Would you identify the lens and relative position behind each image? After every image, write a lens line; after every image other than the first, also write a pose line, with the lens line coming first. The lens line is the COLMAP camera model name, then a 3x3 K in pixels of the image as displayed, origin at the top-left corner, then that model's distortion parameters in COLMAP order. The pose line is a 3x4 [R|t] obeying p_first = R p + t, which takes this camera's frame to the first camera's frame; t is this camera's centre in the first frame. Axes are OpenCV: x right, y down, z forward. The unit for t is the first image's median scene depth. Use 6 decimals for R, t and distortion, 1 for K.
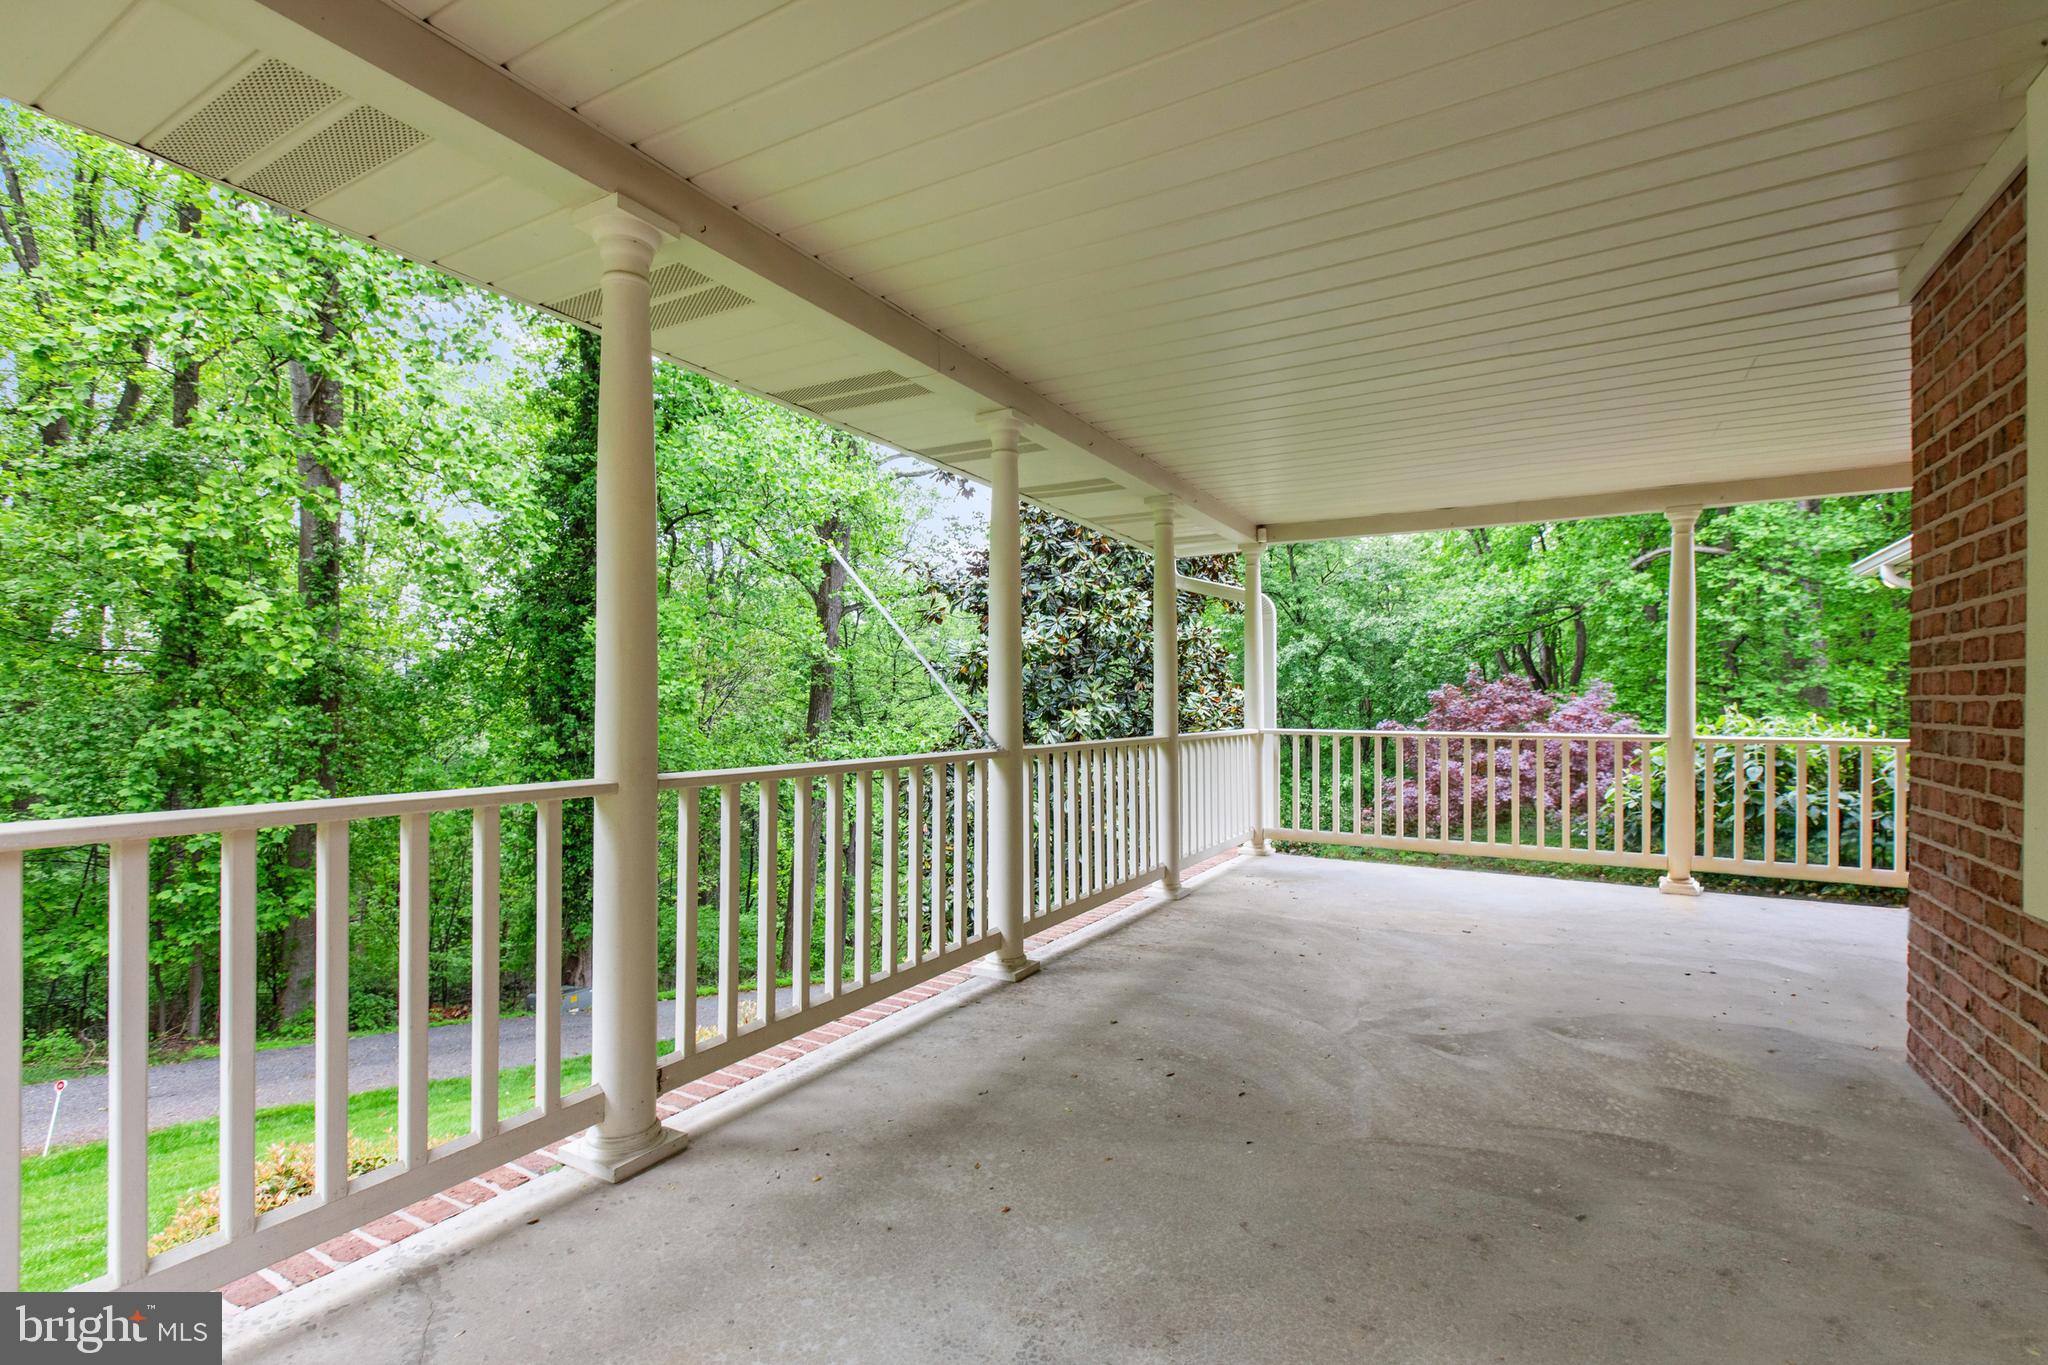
lens RADIAL K [[941.3, 0, 1026.5], [0, 941.3, 705.3], [0, 0, 1]] dist [0.000079, 0.000023]
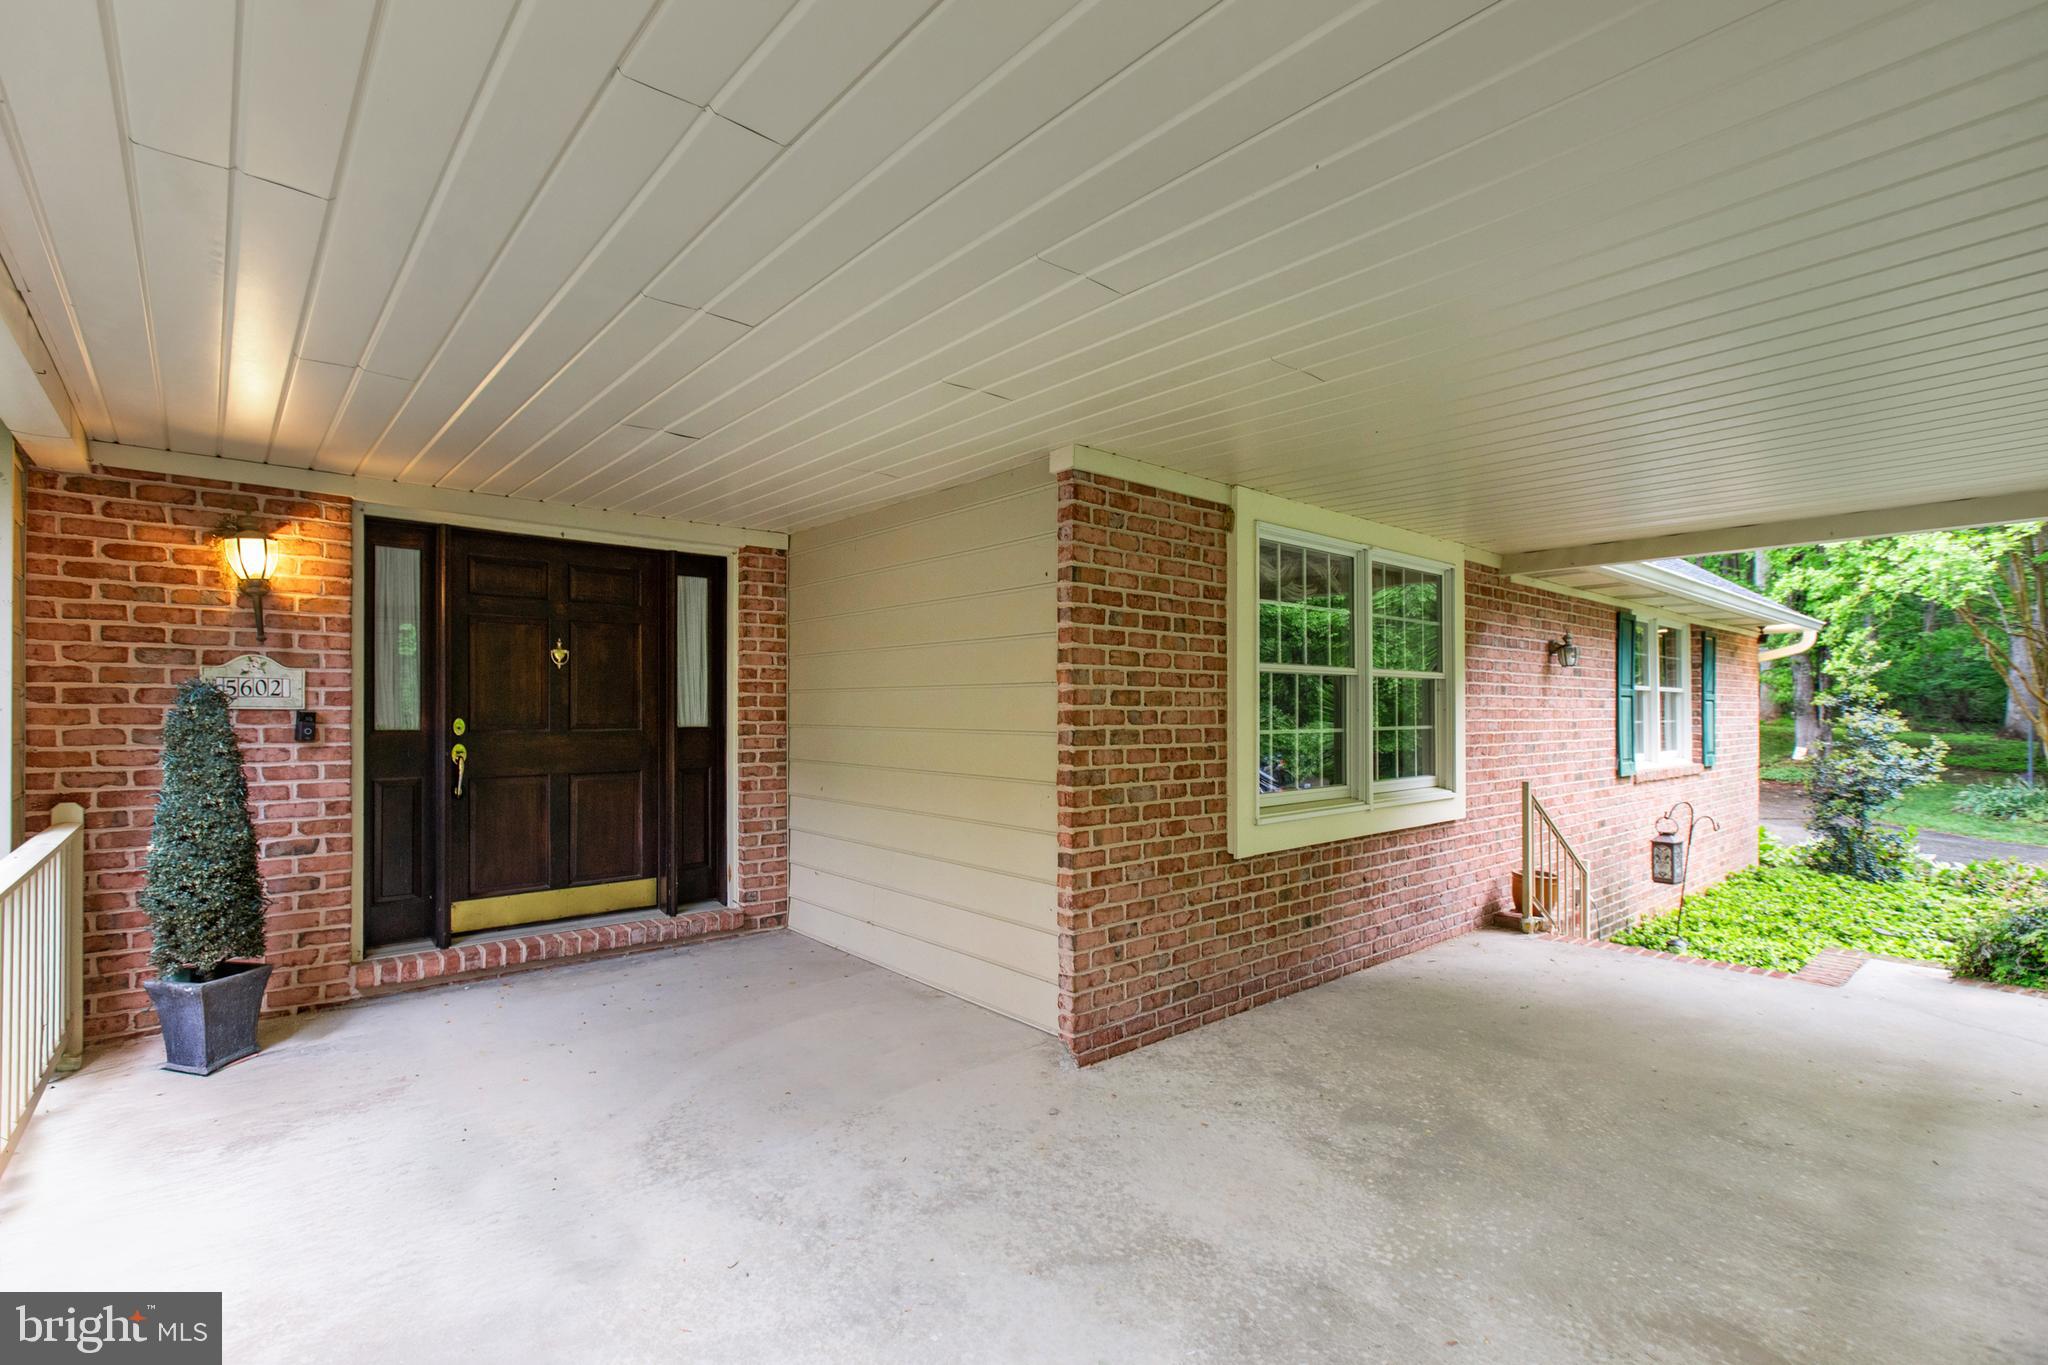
lens RADIAL K [[936.0, 0, 1022.6], [0, 936.0, 704.2], [0, 0, 1]] dist [-0.000195, 0.000050]
pose [[-0.949441, 0.003881, 0.313921, 0.757179], [0.003332, 0.999992, -0.002285, -0.122588], [-0.313927, -0.001123, -0.949446, 2.871116]]
